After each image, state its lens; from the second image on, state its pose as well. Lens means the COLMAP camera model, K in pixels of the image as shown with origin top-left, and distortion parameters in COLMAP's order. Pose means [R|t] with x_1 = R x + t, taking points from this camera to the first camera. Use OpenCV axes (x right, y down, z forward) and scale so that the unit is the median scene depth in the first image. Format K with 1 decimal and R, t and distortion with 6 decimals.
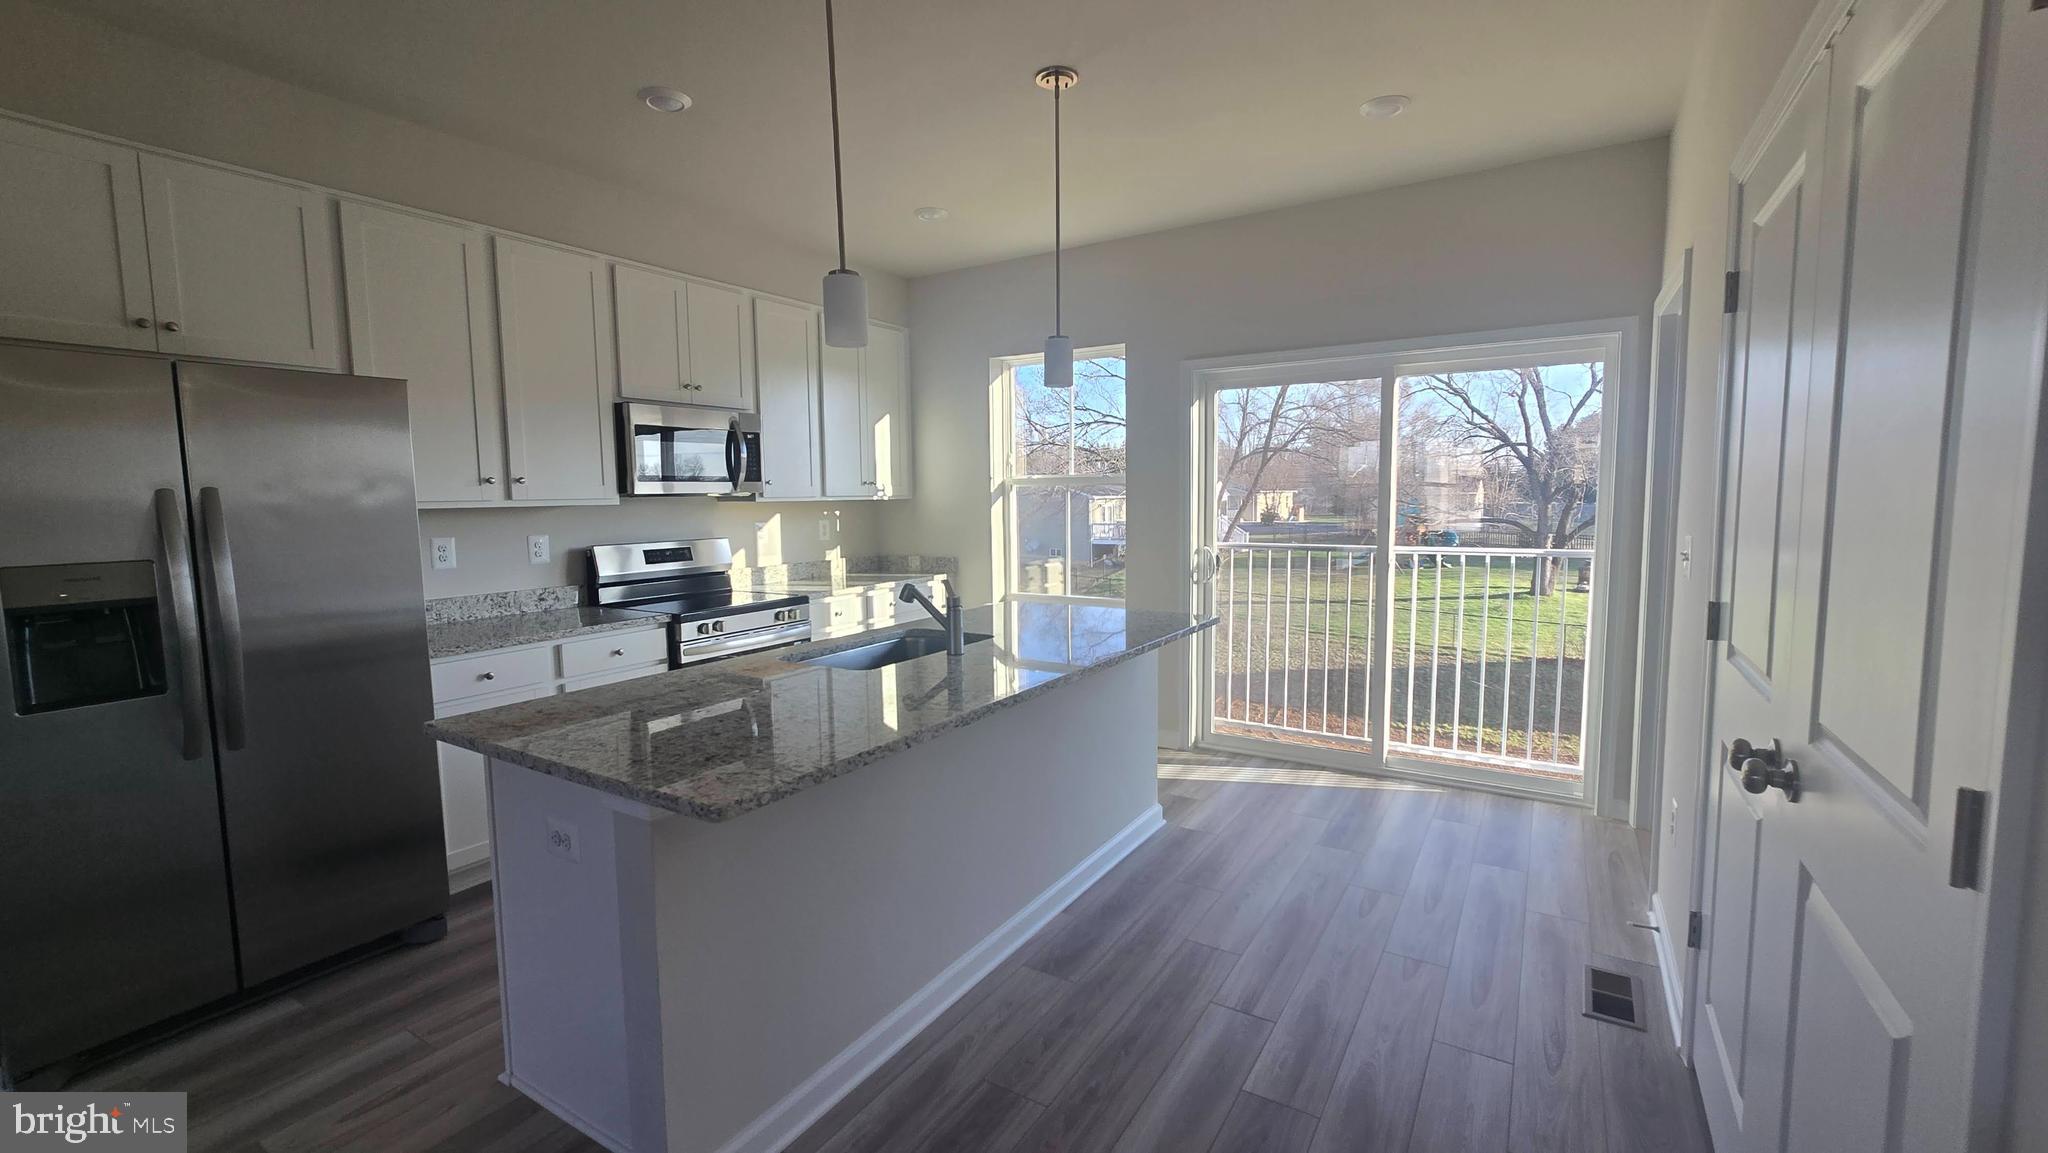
lens RADIAL K [[849.4, 0, 1013.1], [0, 849.4, 571.6], [0, 0, 1]] dist [0.011302, -0.000771]
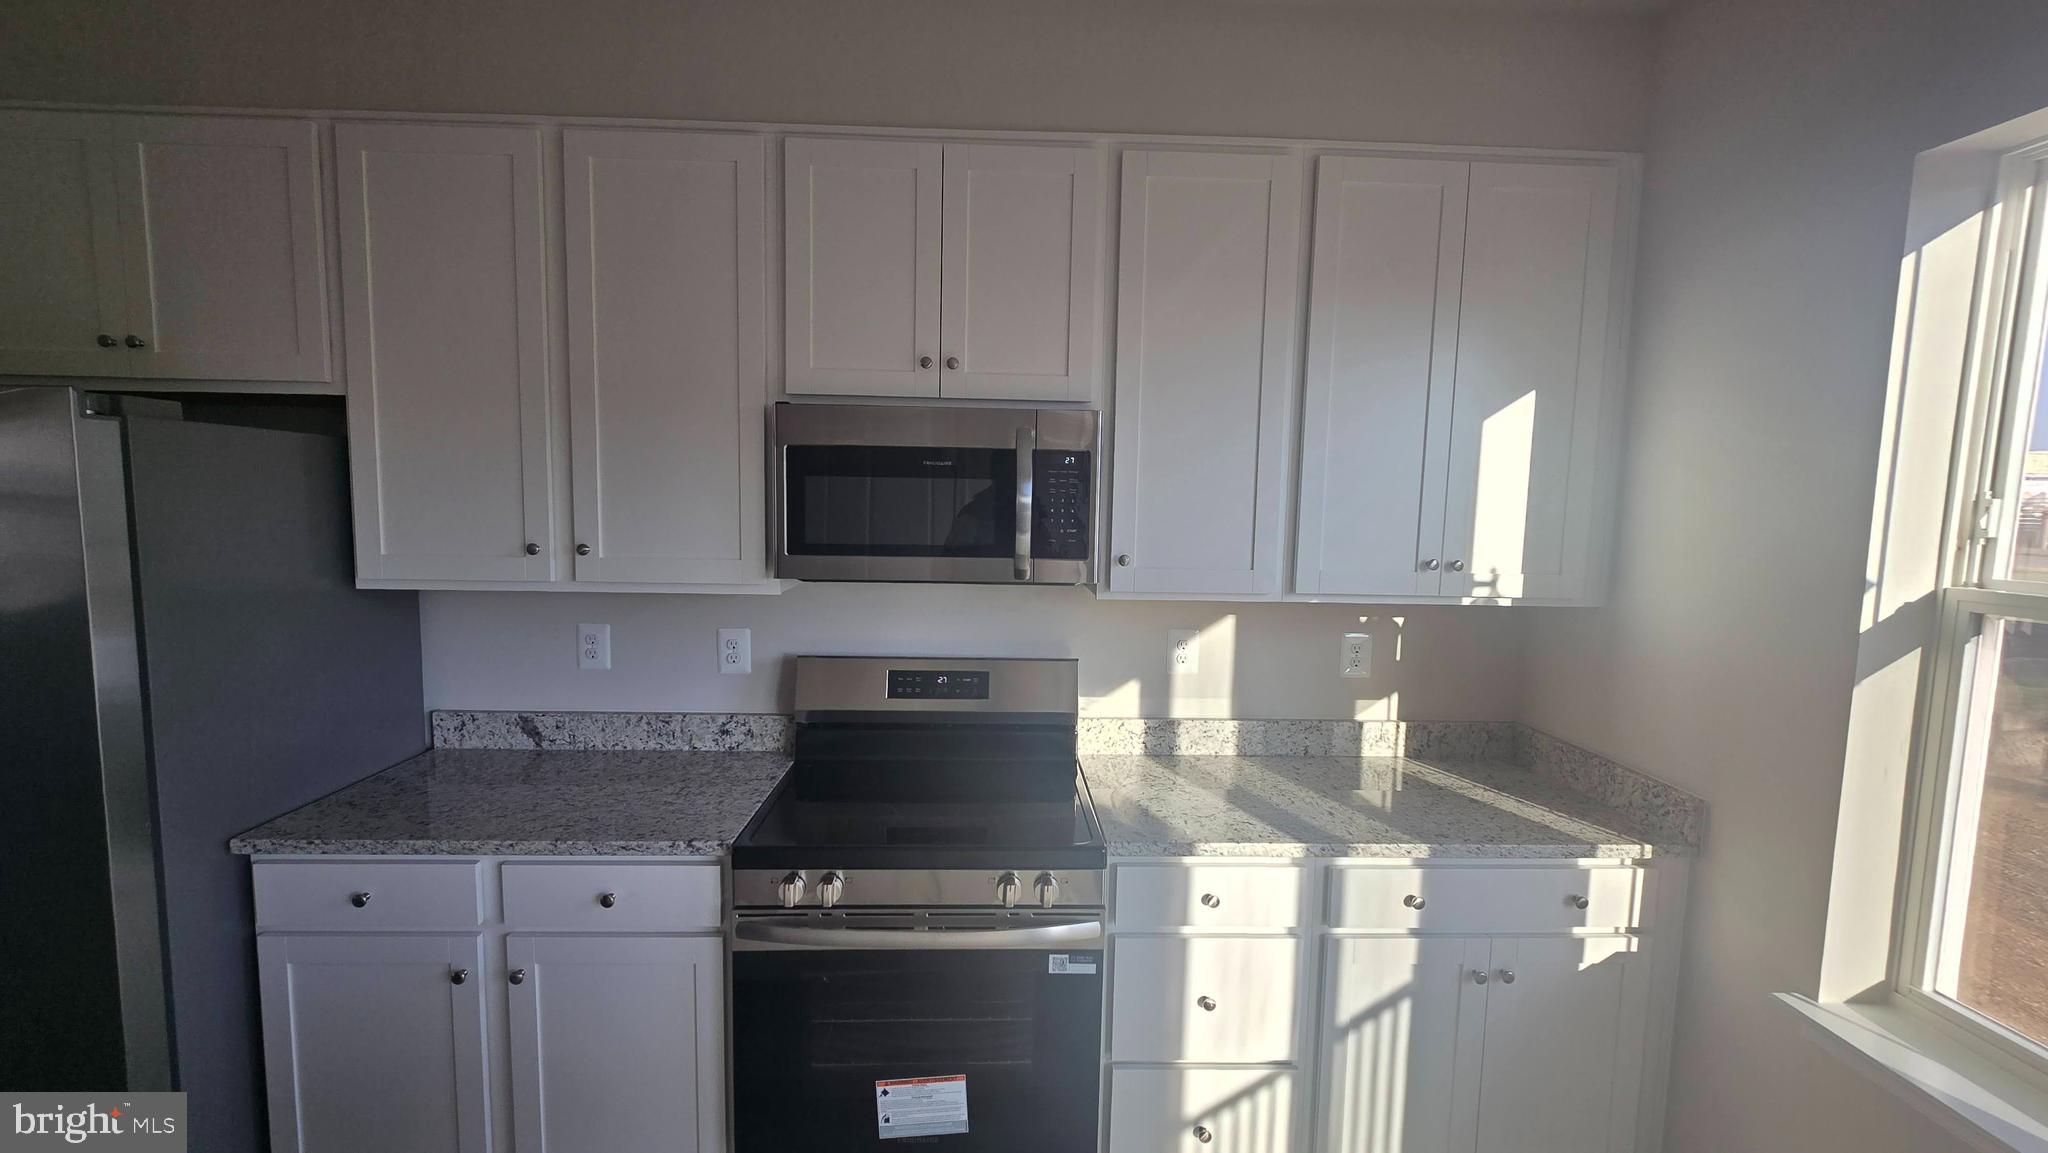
lens RADIAL K [[849.4, 0, 1021.4], [0, 849.4, 577.1], [0, 0, 1]] dist [0.011302, -0.000771]
pose [[0.570195, 0.096614, -0.815809, 0.048764], [-0.101358, 0.993747, 0.046844, -0.099362], [0.815233, 0.055978, 0.576422, 0.619676]]
